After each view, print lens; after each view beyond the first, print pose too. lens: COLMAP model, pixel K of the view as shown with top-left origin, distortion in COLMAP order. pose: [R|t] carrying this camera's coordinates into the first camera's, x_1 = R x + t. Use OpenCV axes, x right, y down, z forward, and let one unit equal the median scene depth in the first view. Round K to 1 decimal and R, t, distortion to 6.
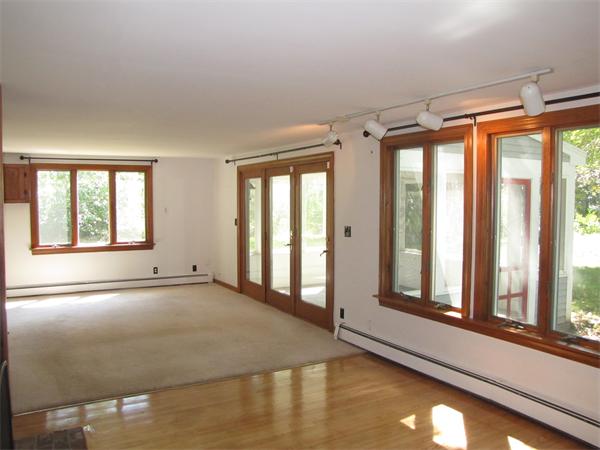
lens RADIAL K [[502.9, 0, 300.0], [0, 502.9, 225.0], [0, 0, 1]] dist [-0.176228, 0.160464]
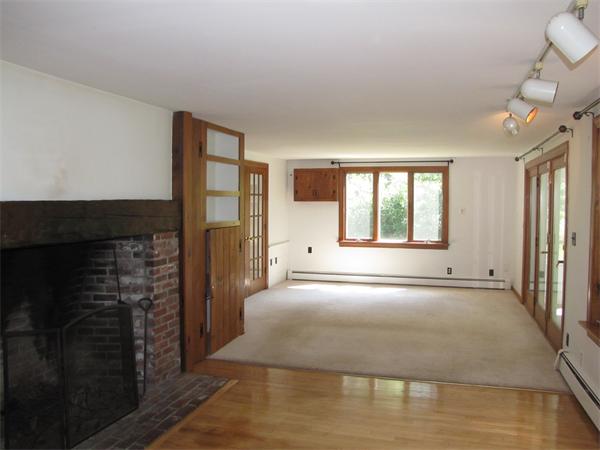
lens RADIAL K [[502.9, 0, 300.0], [0, 502.9, 225.0], [0, 0, 1]] dist [-0.176228, 0.160464]
pose [[0.685539, 0.038877, -0.726997, 0.241423], [-0.043450, 0.998978, 0.012449, -0.000107], [0.726738, 0.023054, 0.686528, 0.100643]]
